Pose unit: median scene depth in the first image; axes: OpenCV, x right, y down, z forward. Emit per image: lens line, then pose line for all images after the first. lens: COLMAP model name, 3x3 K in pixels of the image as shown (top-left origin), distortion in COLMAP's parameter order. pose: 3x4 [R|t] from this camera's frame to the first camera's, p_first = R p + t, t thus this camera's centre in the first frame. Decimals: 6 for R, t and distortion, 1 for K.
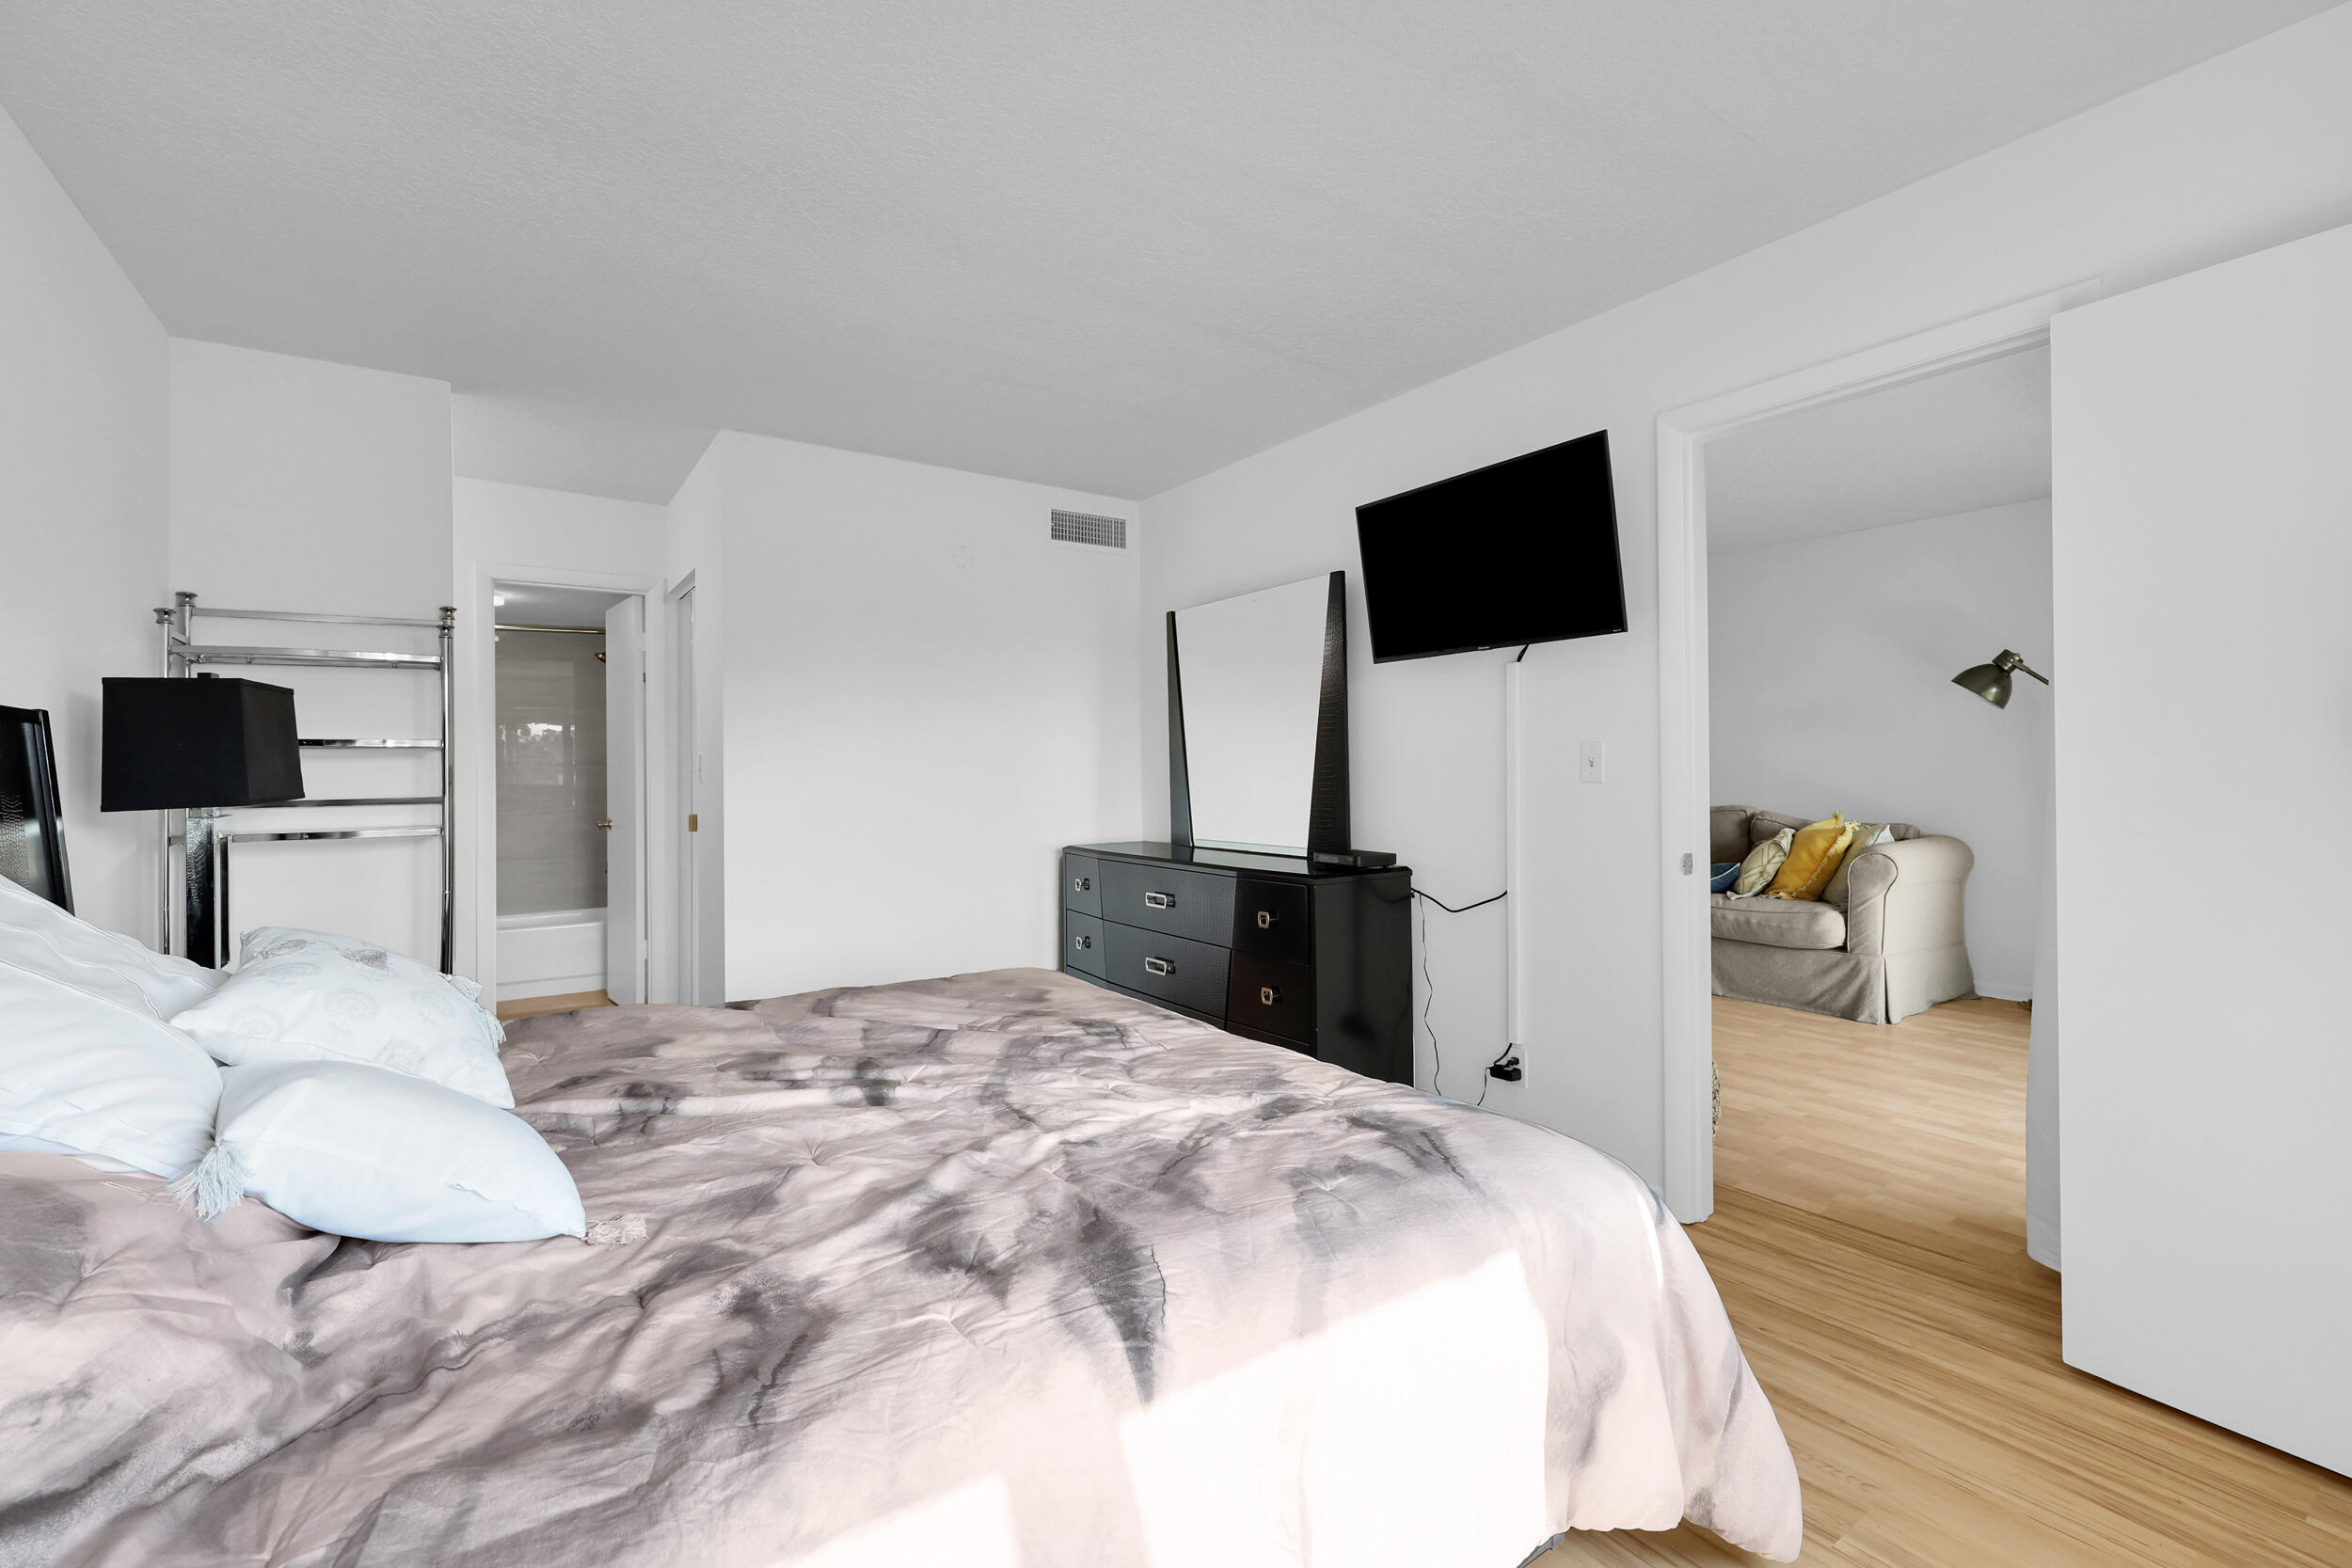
lens RADIAL K [[1018.0, 0, 1182.4], [0, 1018.0, 766.2], [0, 0, 1]] dist [0.008254, -0.000032]
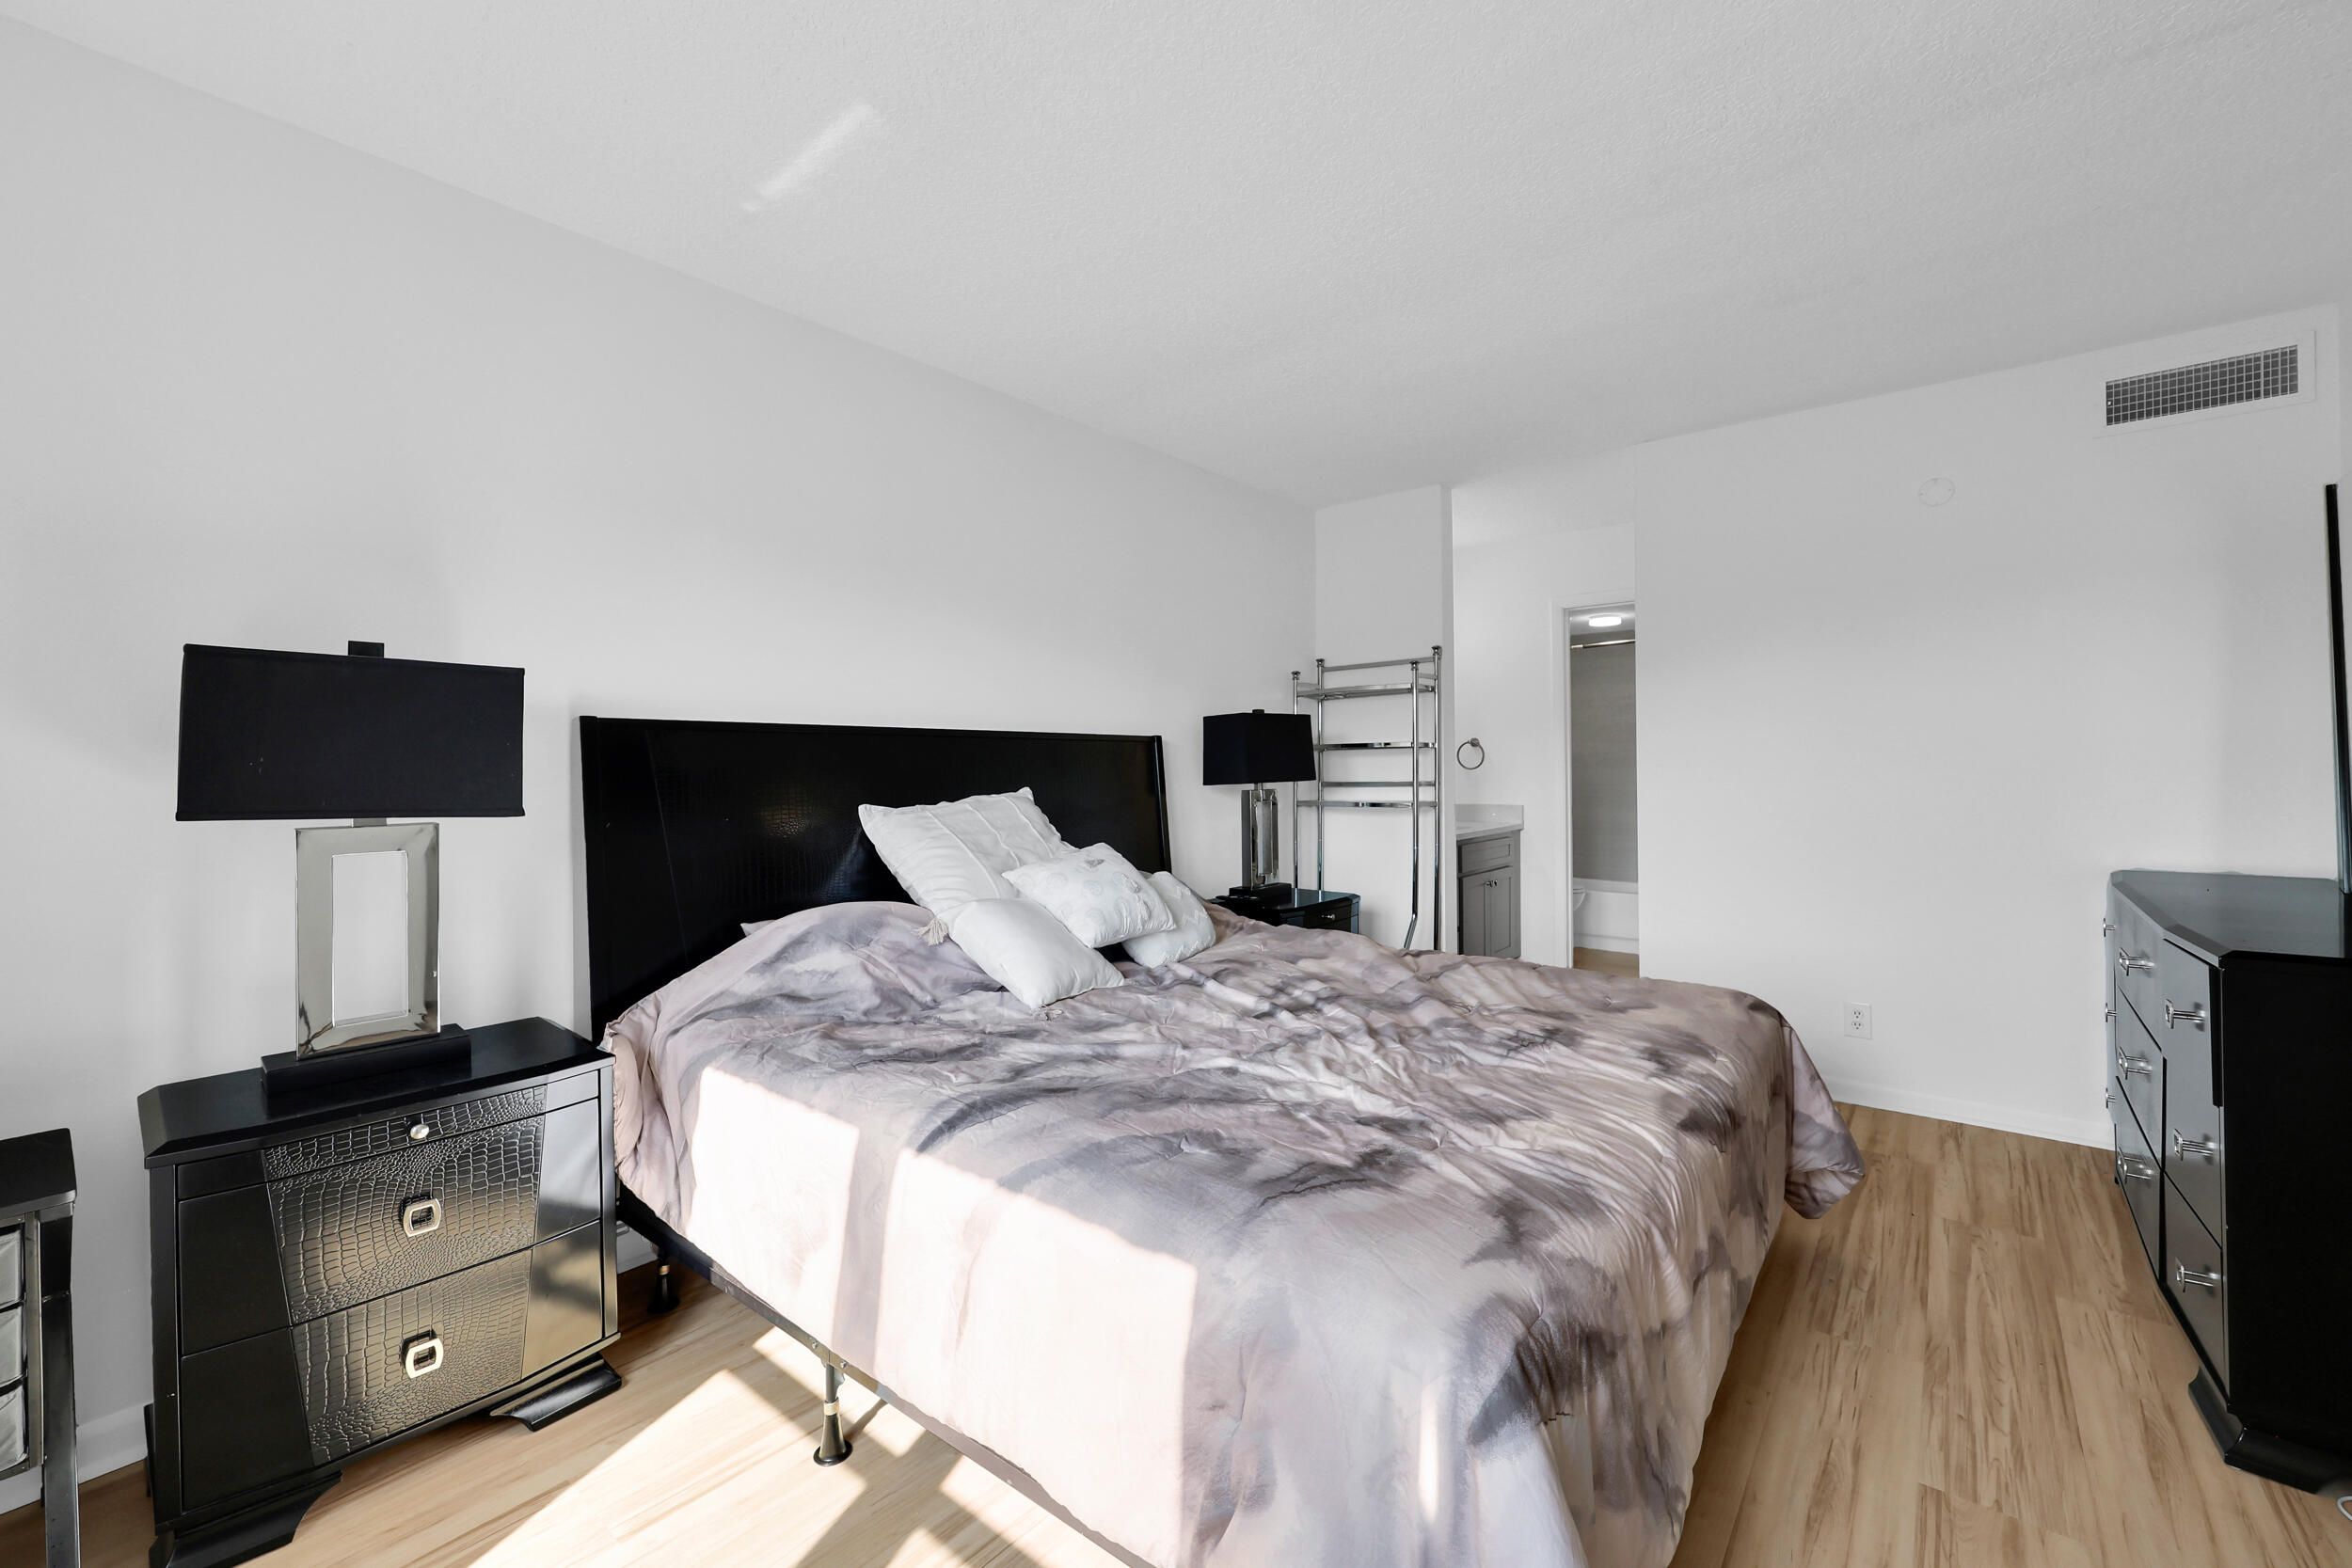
lens RADIAL K [[960.9, 0, 1168.5], [0, 960.9, 780.4], [0, 0, 1]] dist [-0.003821, 0.002457]
pose [[0.271697, 0.017597, -0.962222, 0.985744], [0.009129, 0.999741, 0.020861, -0.005194], [0.962339, -0.014452, 0.271466, 0.618089]]
